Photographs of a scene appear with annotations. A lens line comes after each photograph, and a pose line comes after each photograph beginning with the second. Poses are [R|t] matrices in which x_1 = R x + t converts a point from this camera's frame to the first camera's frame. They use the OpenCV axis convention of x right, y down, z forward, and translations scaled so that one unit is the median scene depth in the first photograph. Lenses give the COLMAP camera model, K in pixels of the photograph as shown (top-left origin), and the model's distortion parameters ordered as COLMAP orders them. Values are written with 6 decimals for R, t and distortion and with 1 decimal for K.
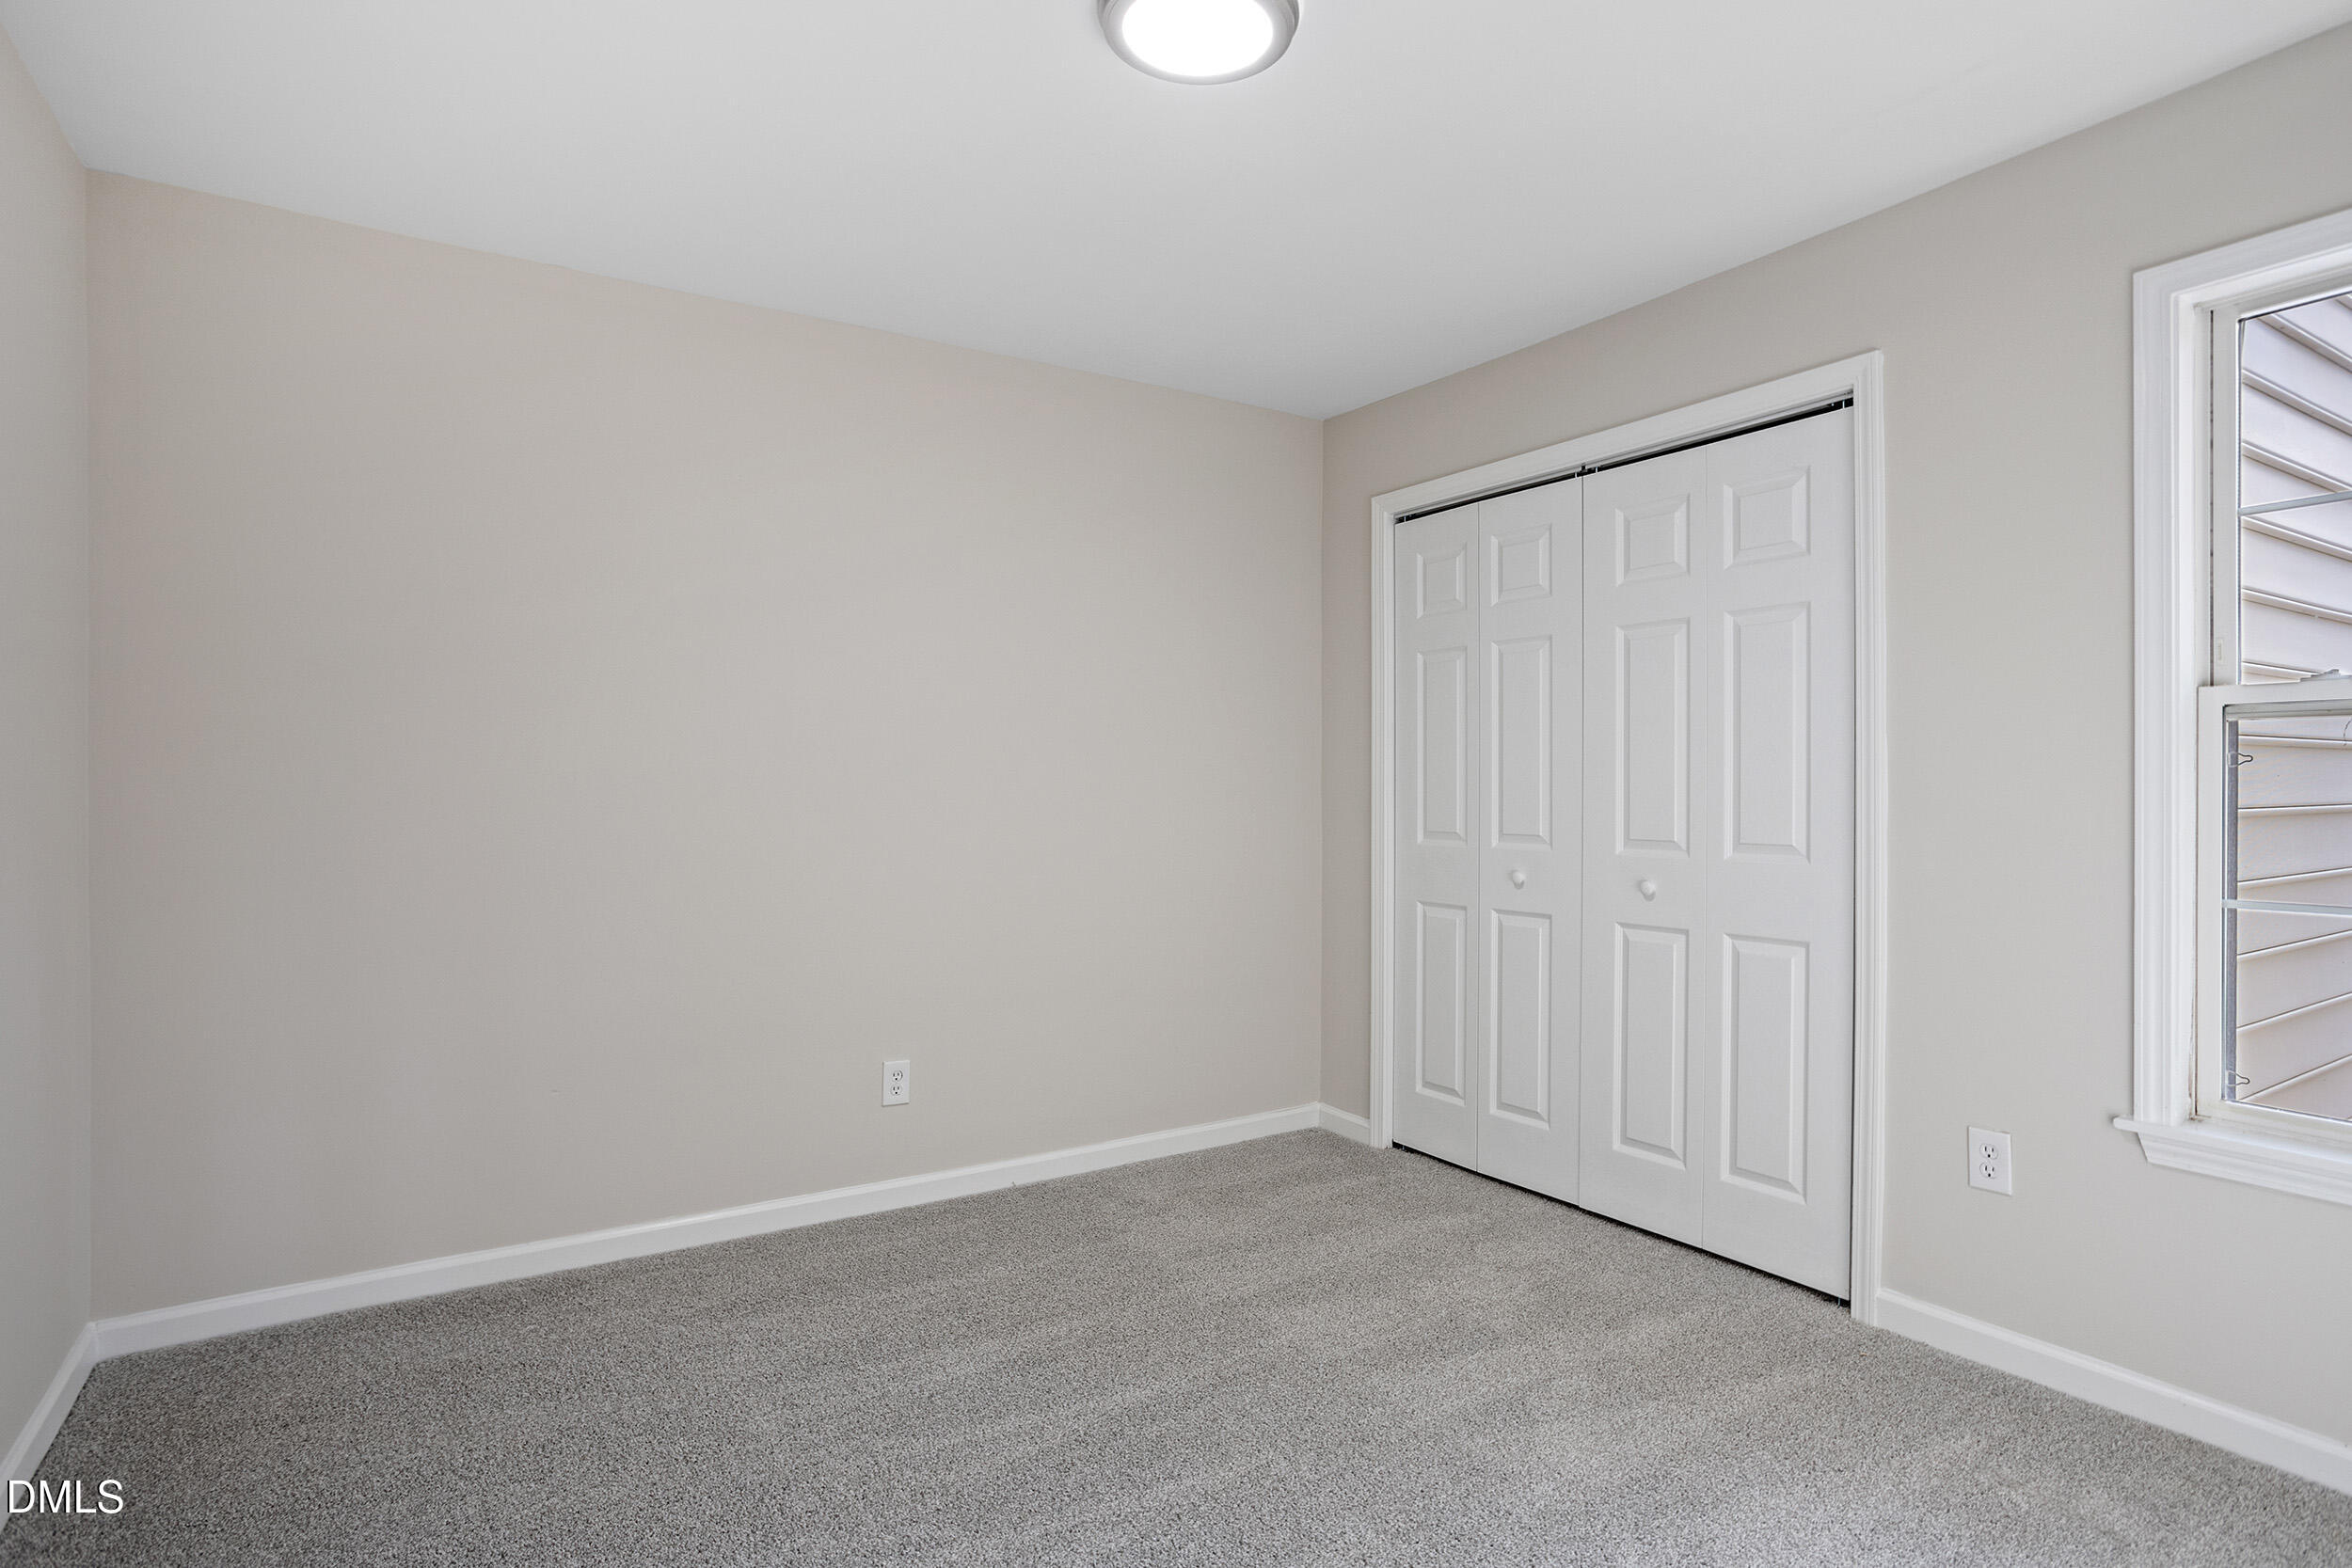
lens RADIAL K [[1211.0, 0, 1173.3], [0, 1211.0, 794.8], [0, 0, 1]] dist [-0.005692, -0.000666]
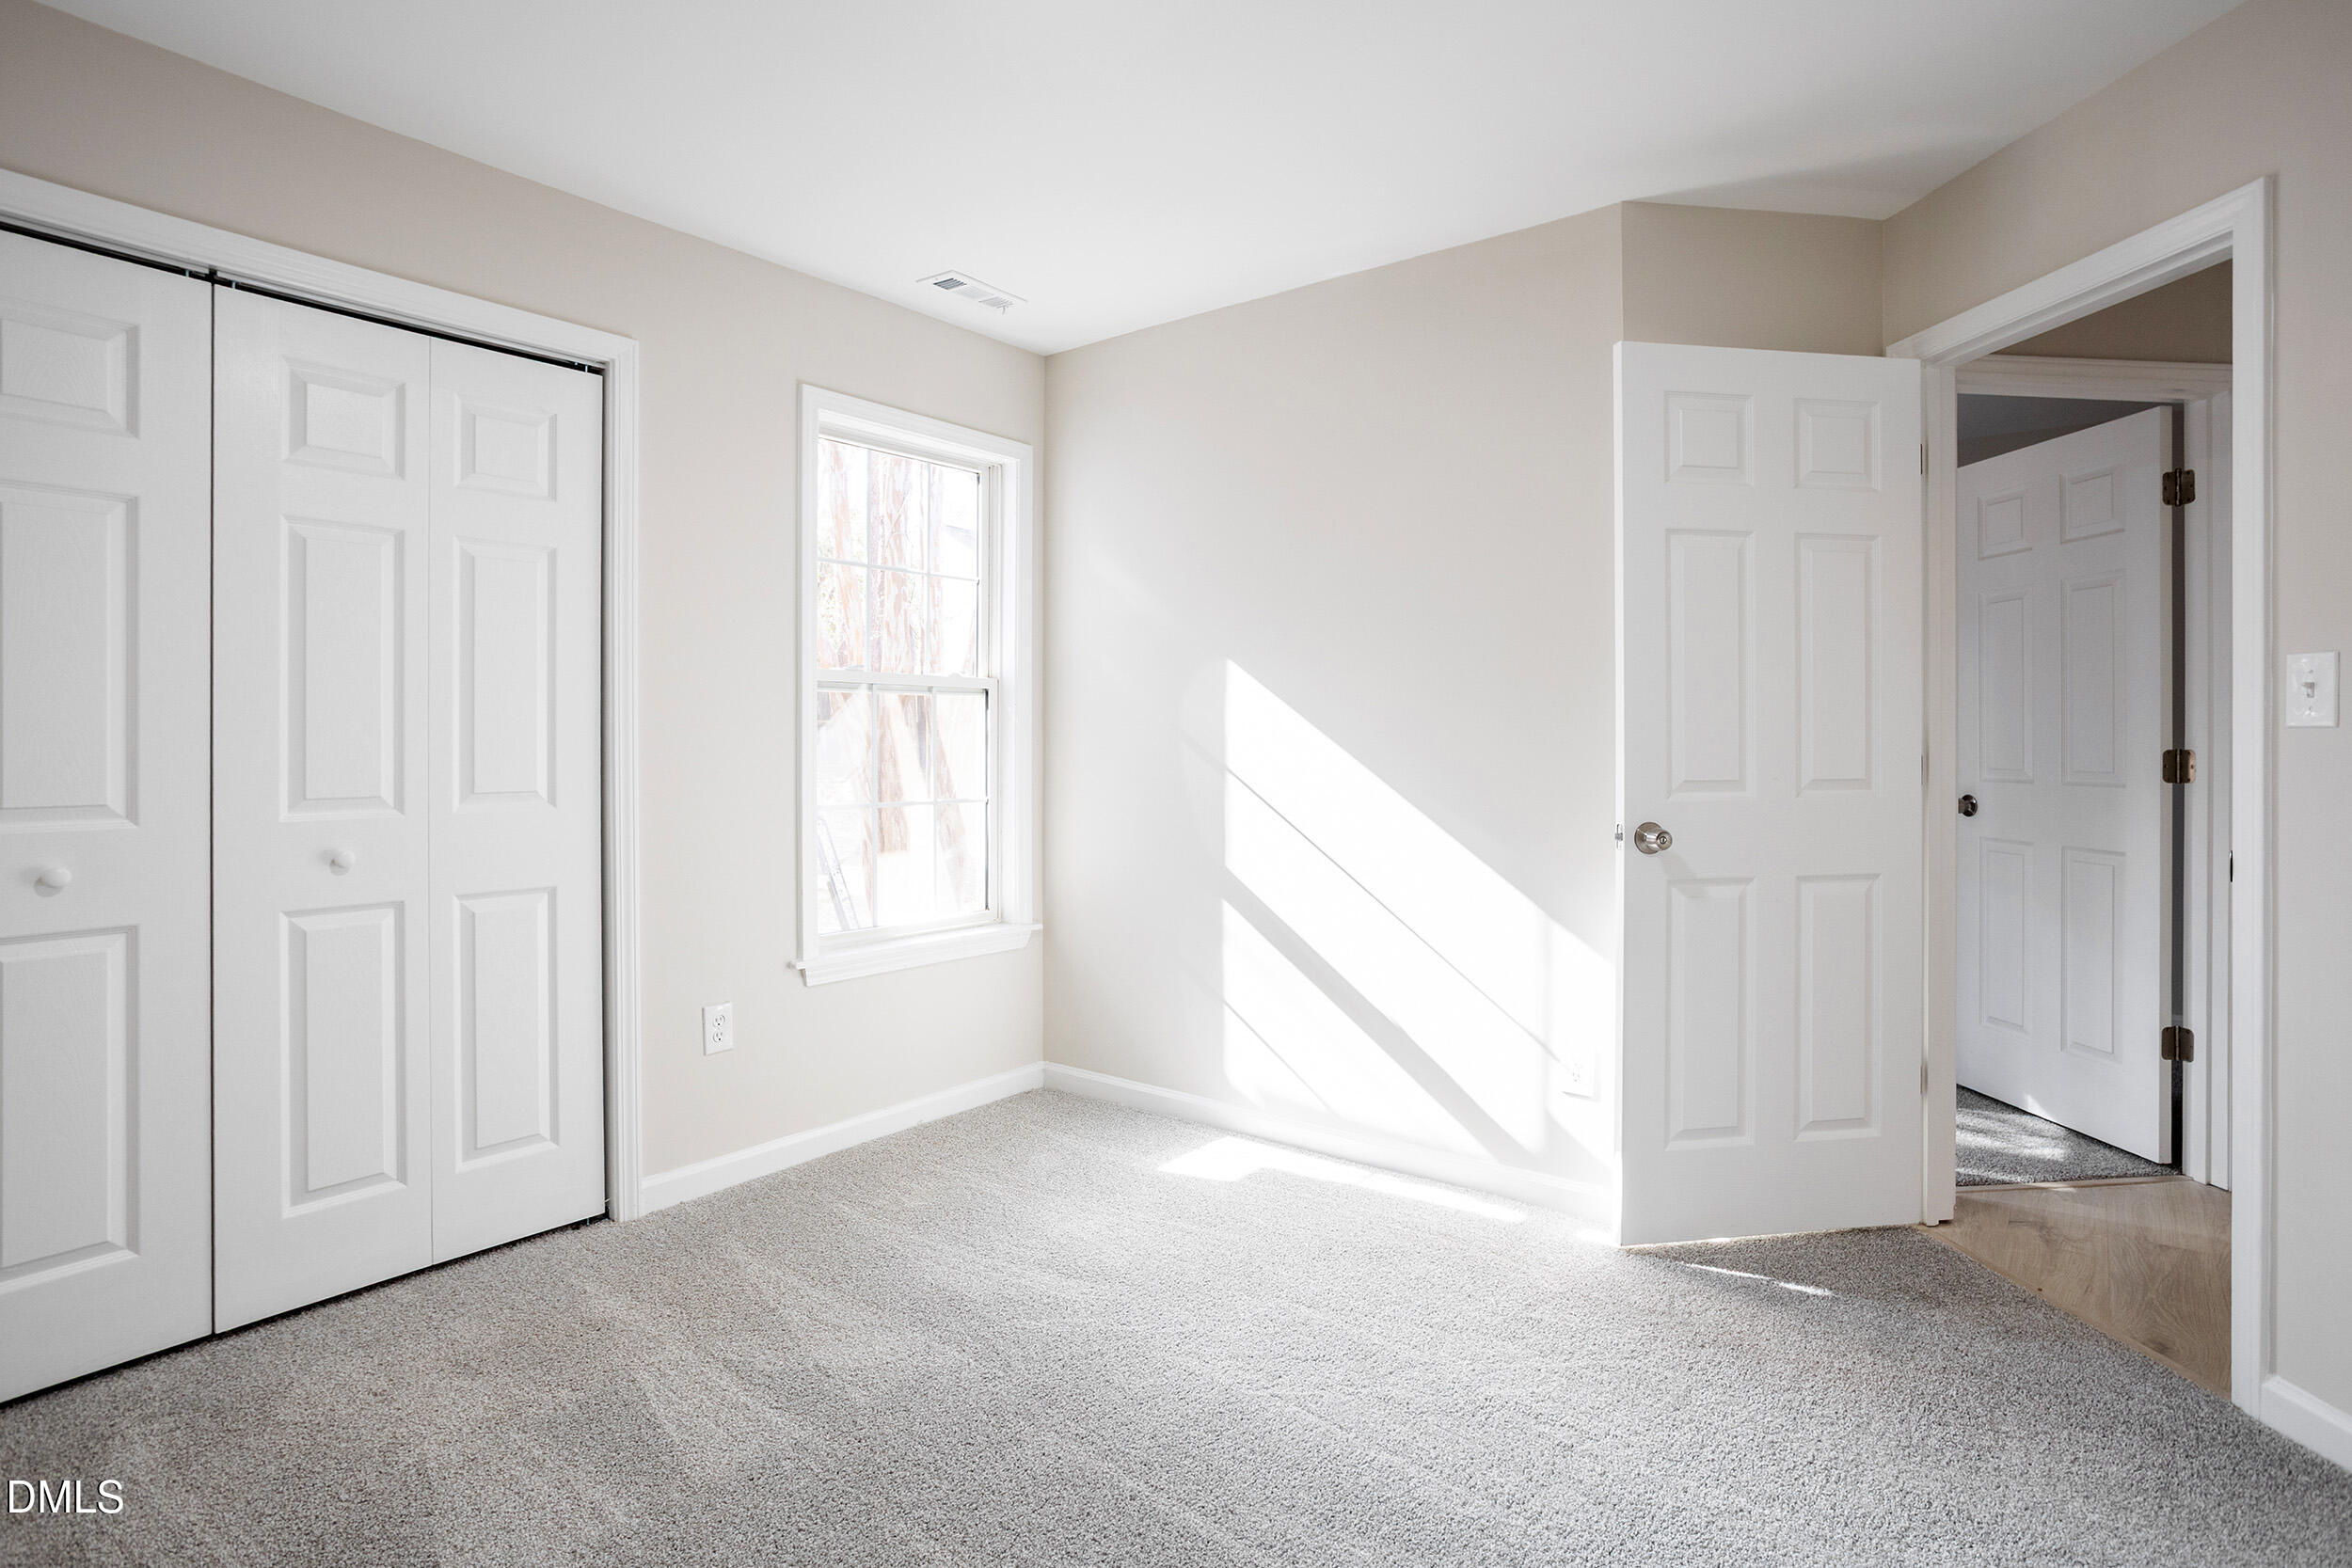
lens RADIAL K [[1211.0, 0, 1153.4], [0, 1211.0, 732.8], [0, 0, 1]] dist [-0.005692, -0.000666]
pose [[-0.311698, 0.001459, 0.950180, -0.555445], [-0.001611, 0.999997, -0.002064, -0.004603], [-0.950180, -0.002174, -0.311695, 0.794213]]
